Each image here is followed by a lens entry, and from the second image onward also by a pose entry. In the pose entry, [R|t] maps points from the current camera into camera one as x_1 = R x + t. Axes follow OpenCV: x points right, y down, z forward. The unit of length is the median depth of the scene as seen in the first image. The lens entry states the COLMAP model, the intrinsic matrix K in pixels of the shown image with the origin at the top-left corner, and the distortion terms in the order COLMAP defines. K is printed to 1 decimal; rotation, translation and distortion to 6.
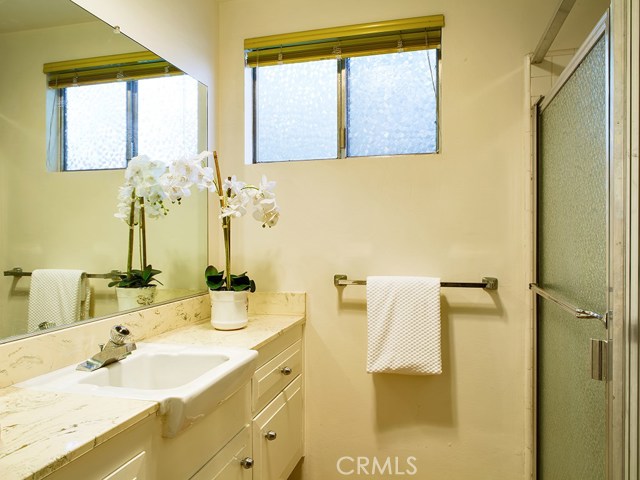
lens RADIAL K [[492.4, 0, 317.8], [0, 492.4, 234.4], [0, 0, 1]] dist [-0.002373, -0.003100]
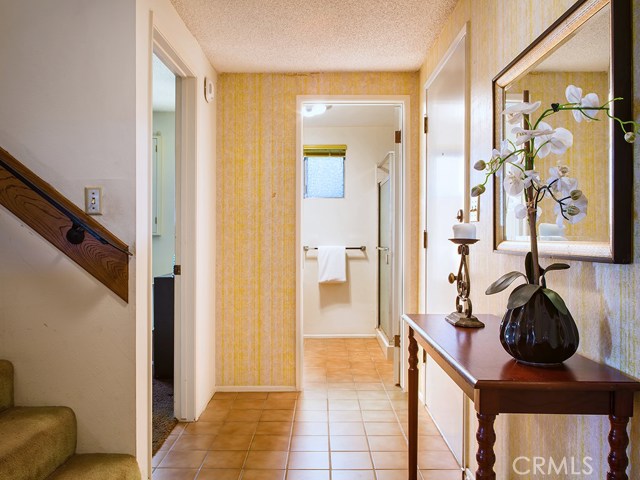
lens RADIAL K [[483.3, 0, 320.0], [0, 483.3, 240.3], [0, 0, 1]] dist [0.001870, 0.000078]
pose [[0.967185, -0.000515, 0.254074, -0.542087], [-0.001928, 0.999954, 0.009367, 0.032158], [-0.254067, -0.009550, 0.967140, -1.475449]]
